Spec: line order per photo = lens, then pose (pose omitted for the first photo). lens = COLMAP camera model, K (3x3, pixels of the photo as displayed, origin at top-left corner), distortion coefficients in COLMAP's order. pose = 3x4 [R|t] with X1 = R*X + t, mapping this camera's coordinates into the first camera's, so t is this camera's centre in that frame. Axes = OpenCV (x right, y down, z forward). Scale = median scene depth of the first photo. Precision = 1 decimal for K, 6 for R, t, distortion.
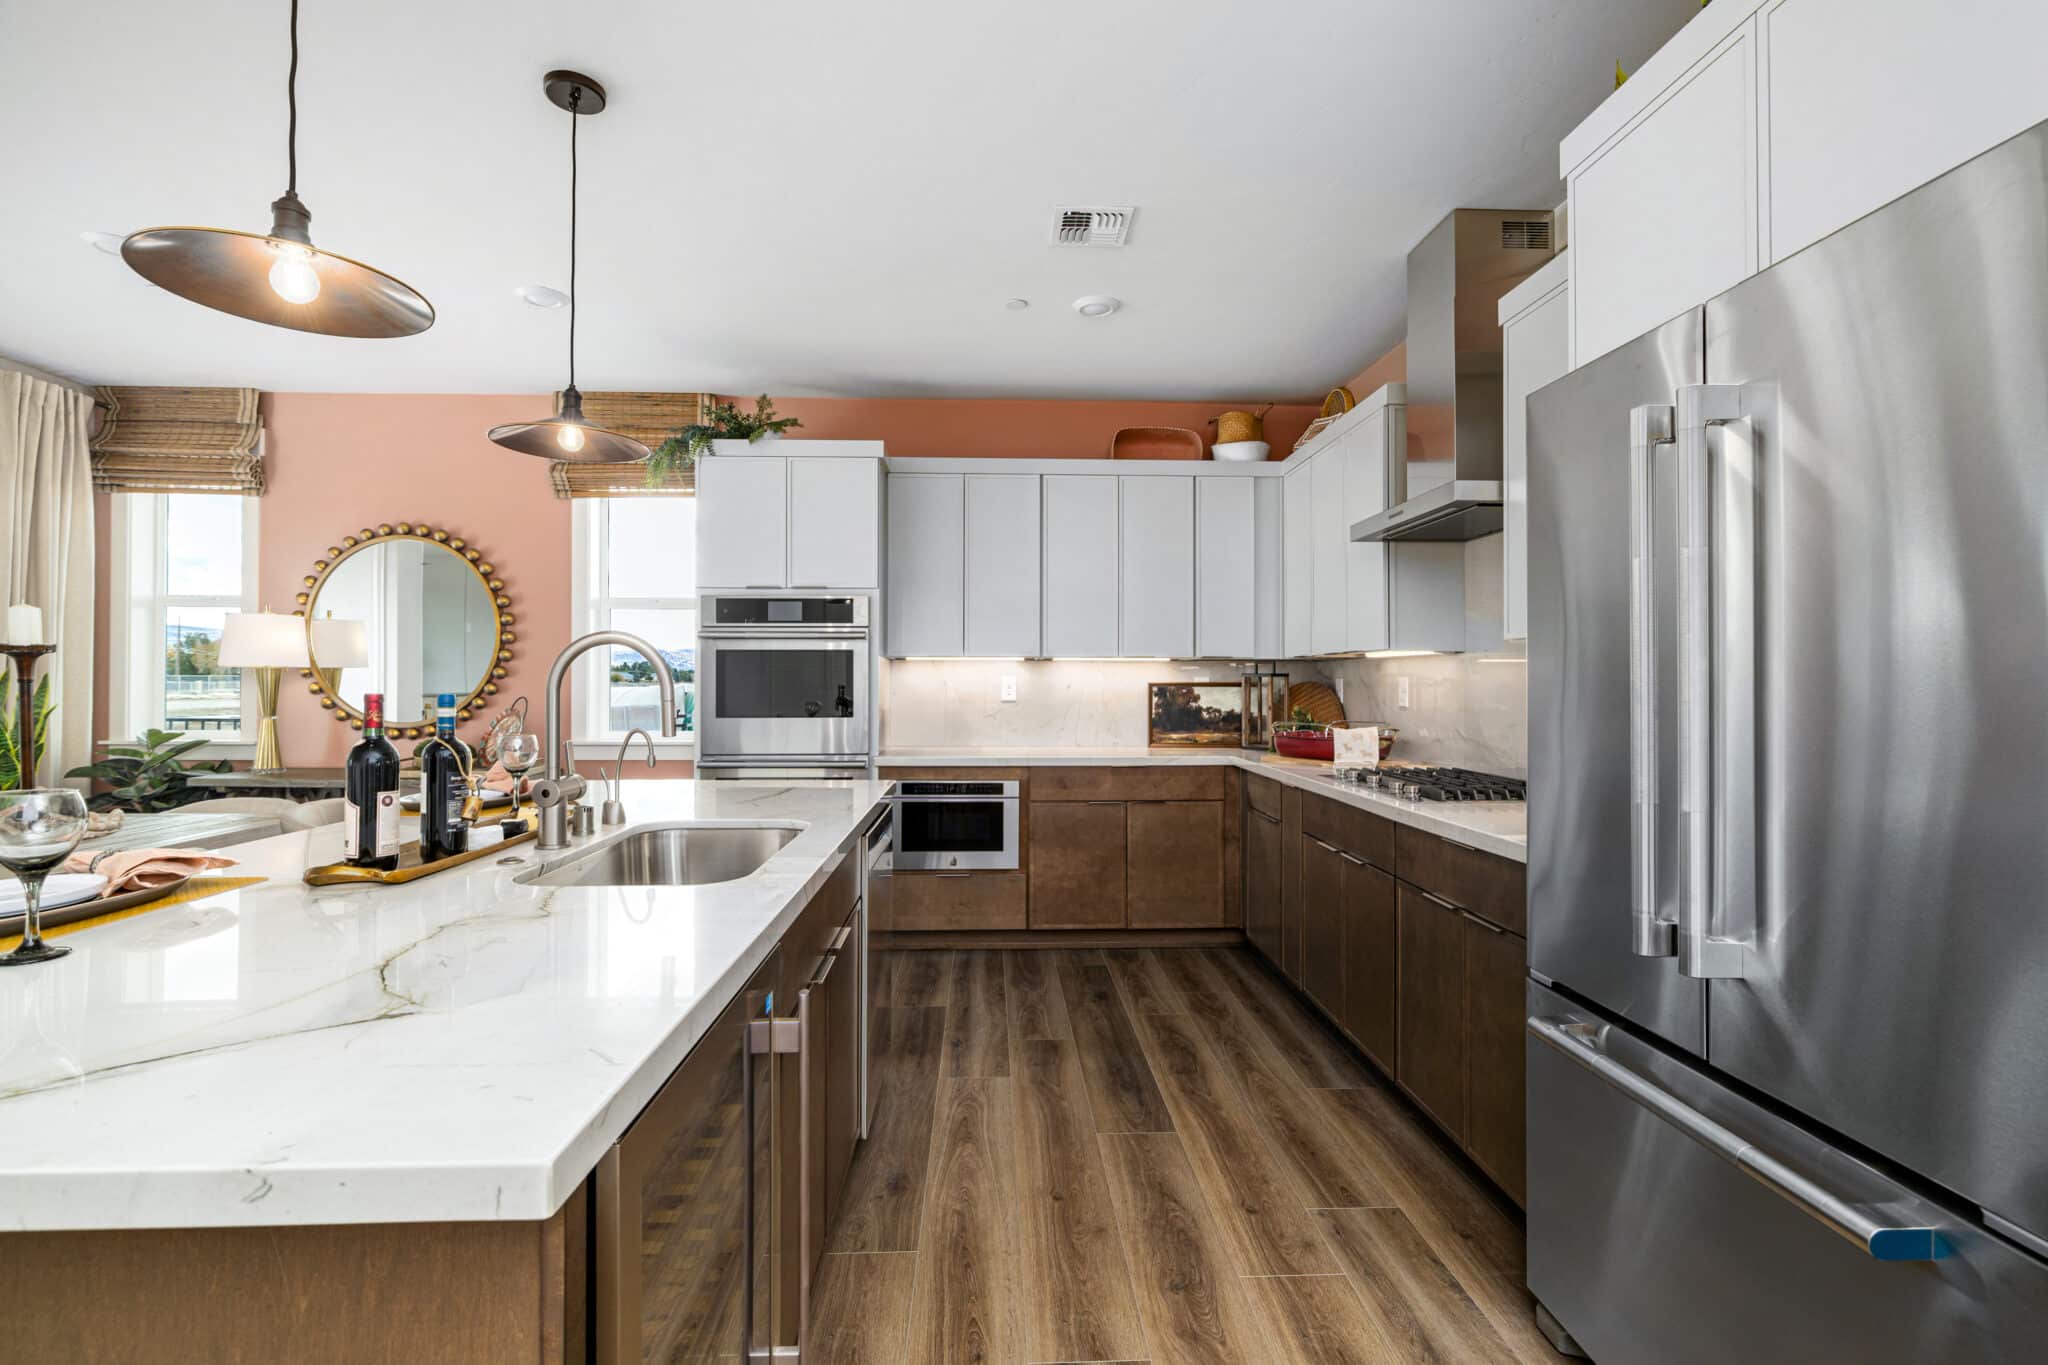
lens RADIAL K [[922.5, 0, 1024.0], [0, 922.5, 682.5], [0, 0, 1]] dist [0.000081, 0.000084]
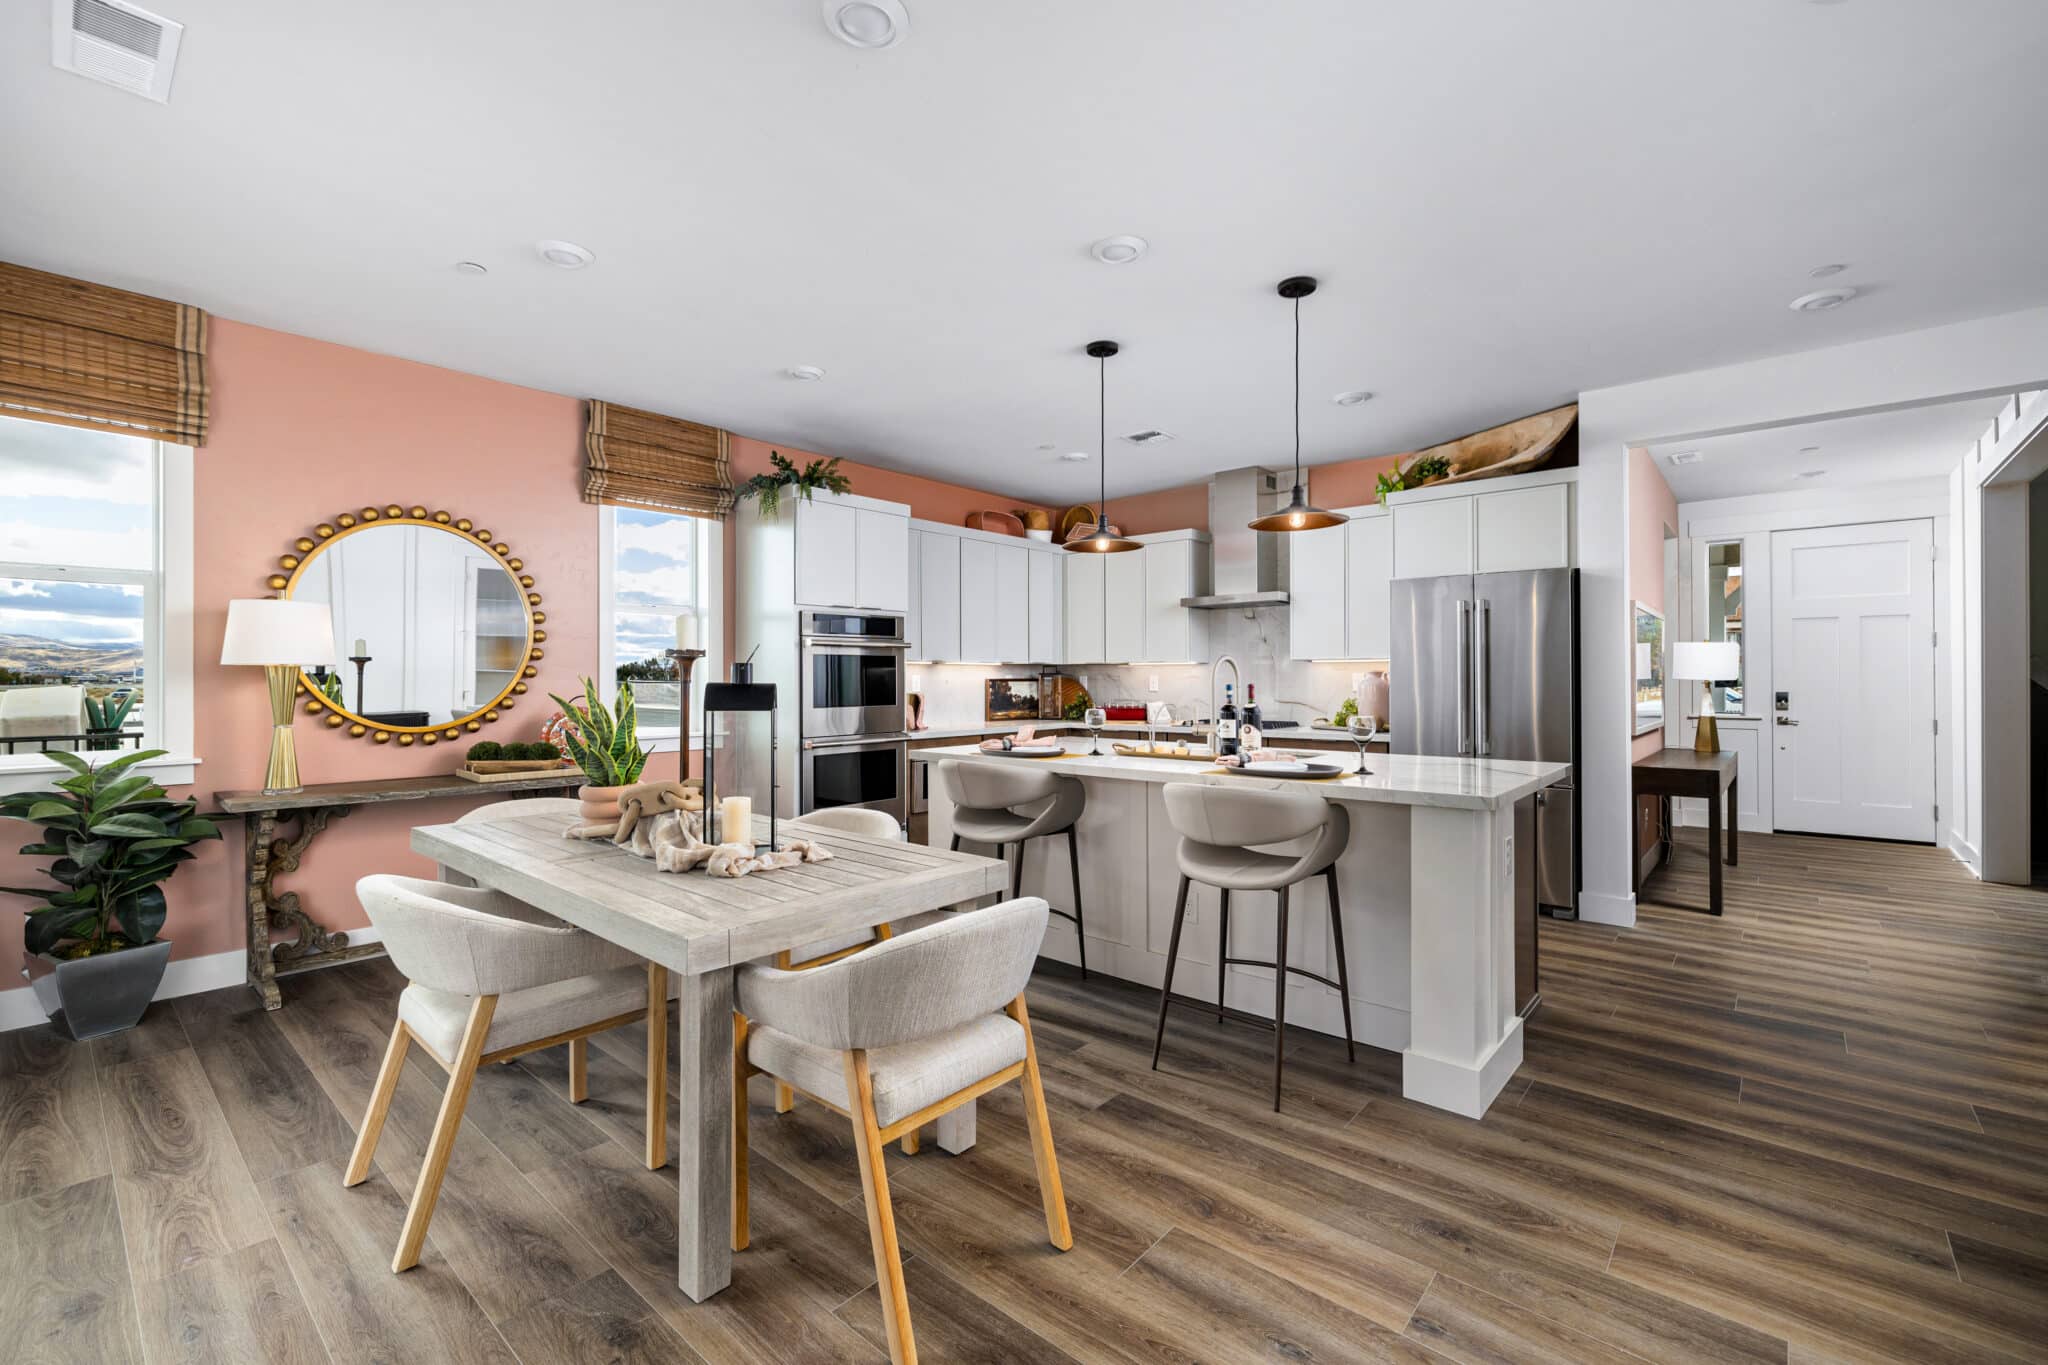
lens RADIAL K [[862.6, 0, 1024.0], [0, 862.6, 682.5], [0, 0, 1]] dist [0.000453, 0.000004]
pose [[0.685301, -0.007526, 0.728221, -0.922411], [0.003993, 0.999970, 0.006576, -0.003631], [-0.728249, -0.001598, 0.685310, -0.012783]]
